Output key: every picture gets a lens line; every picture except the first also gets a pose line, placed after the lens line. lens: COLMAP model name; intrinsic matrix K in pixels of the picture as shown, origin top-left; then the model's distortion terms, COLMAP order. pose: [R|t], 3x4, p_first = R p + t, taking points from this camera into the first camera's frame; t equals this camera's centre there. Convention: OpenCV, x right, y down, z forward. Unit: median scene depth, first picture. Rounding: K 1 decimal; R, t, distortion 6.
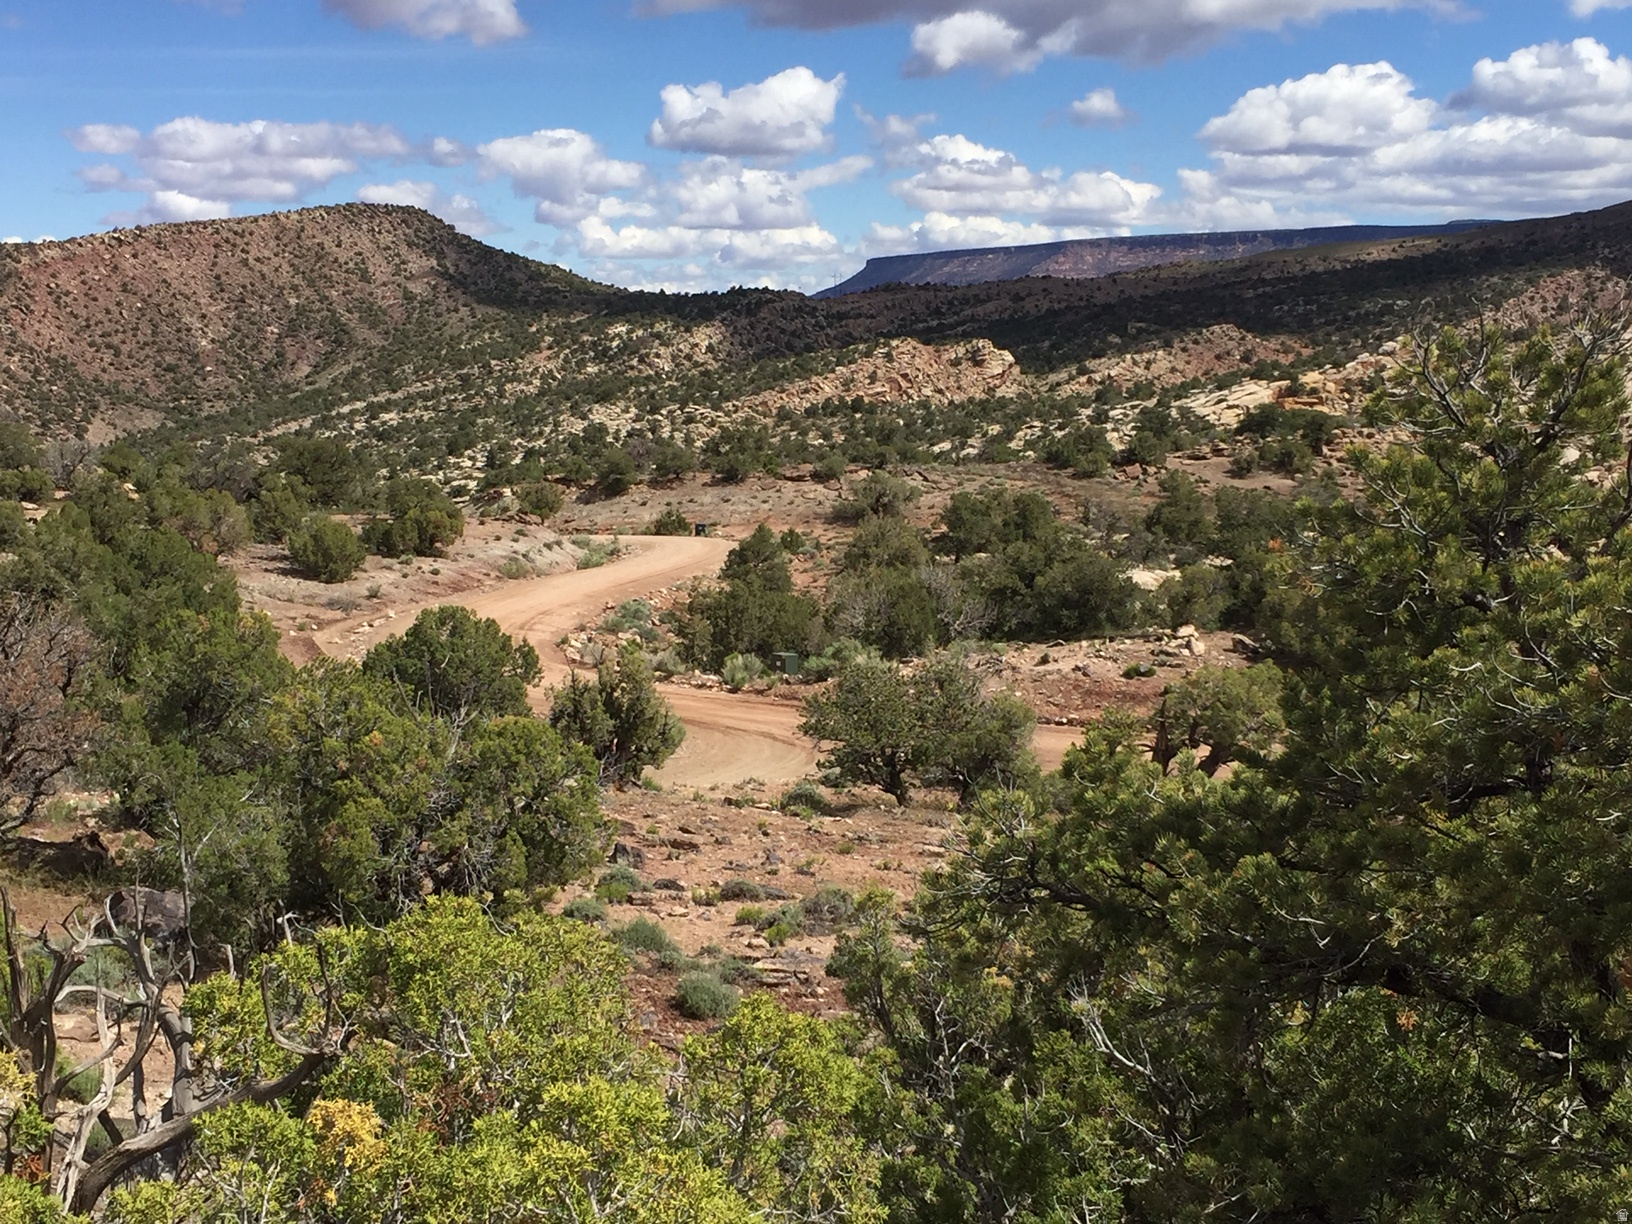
lens RADIAL K [[2327.6, 0, 816.0], [0, 2327.6, 612.0], [0, 0, 1]] dist [0.031429, -0.023191]
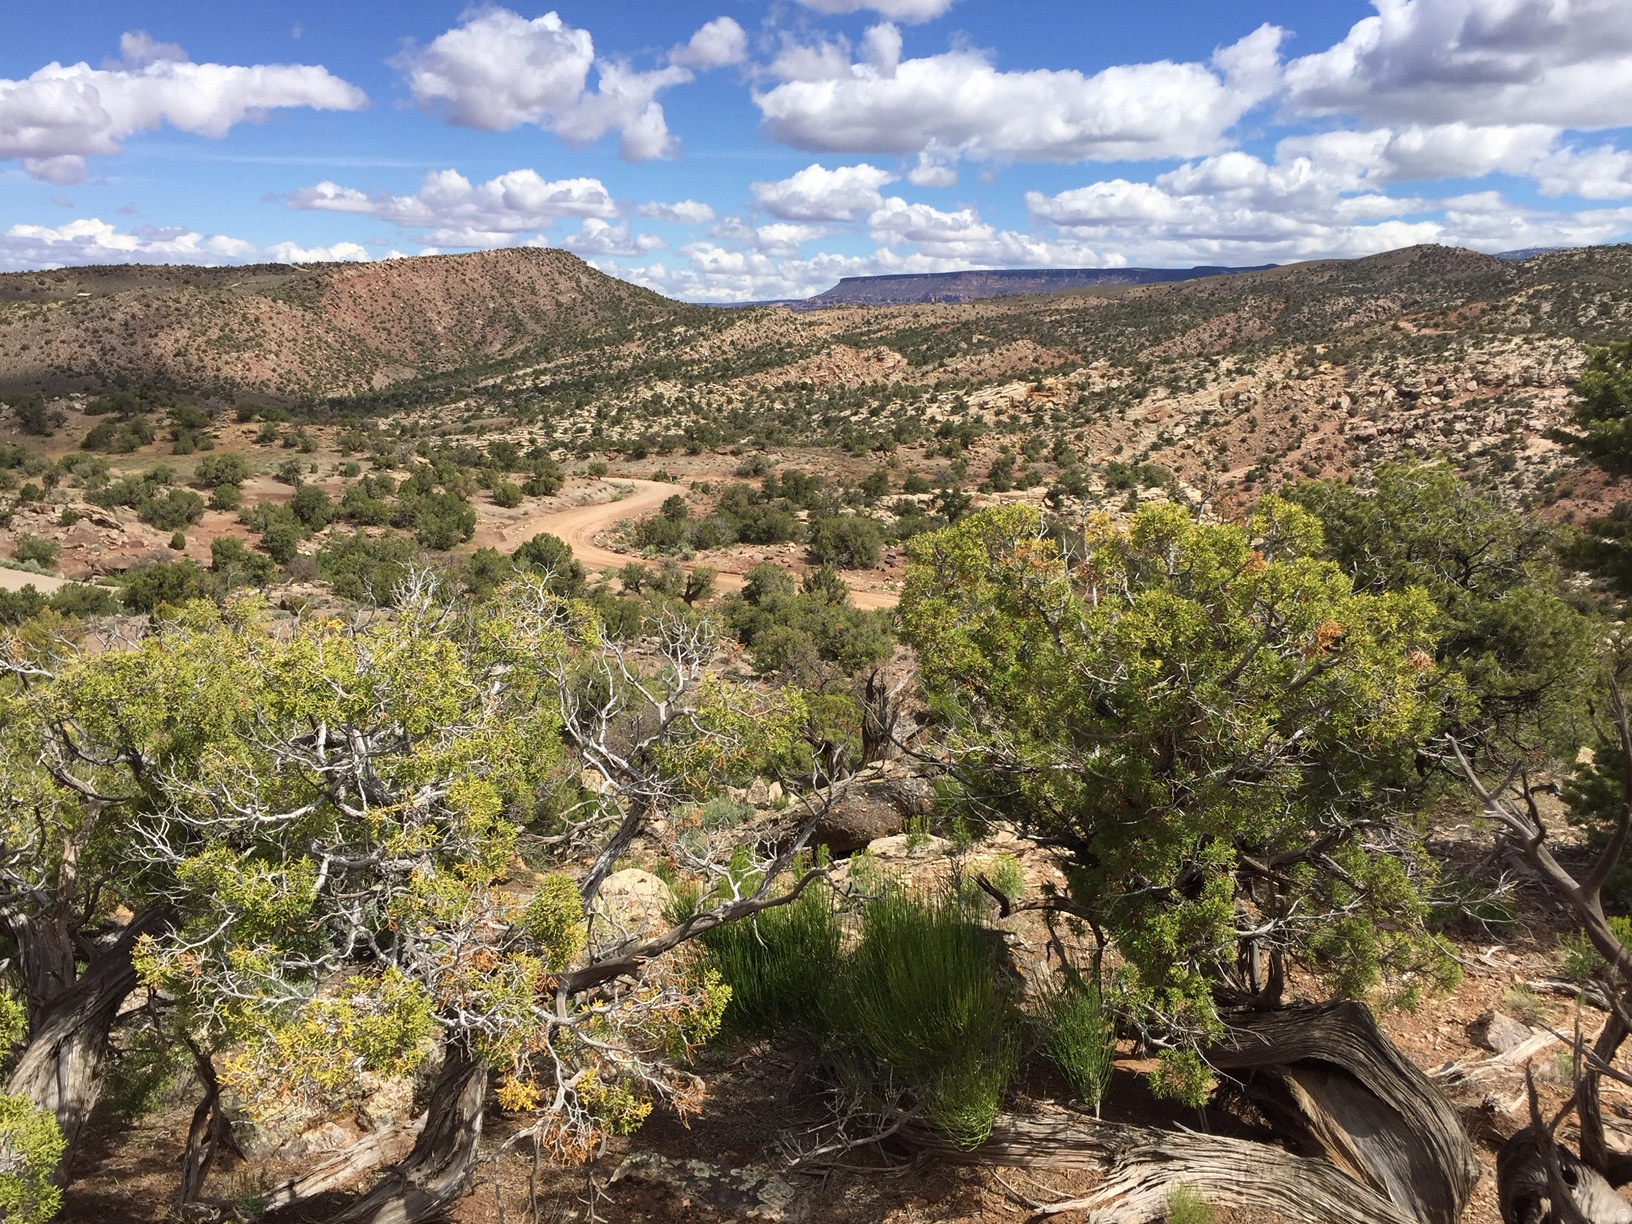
lens RADIAL K [[1395.0, 0, 816.0], [0, 1395.0, 612.0], [0, 0, 1]] dist [0.074357, -0.080923]
pose [[0.999398, 0.032929, 0.010929, 0.021066], [-0.033746, 0.995751, 0.085681, -0.007400], [-0.008061, -0.085998, 0.996263, -0.099605]]
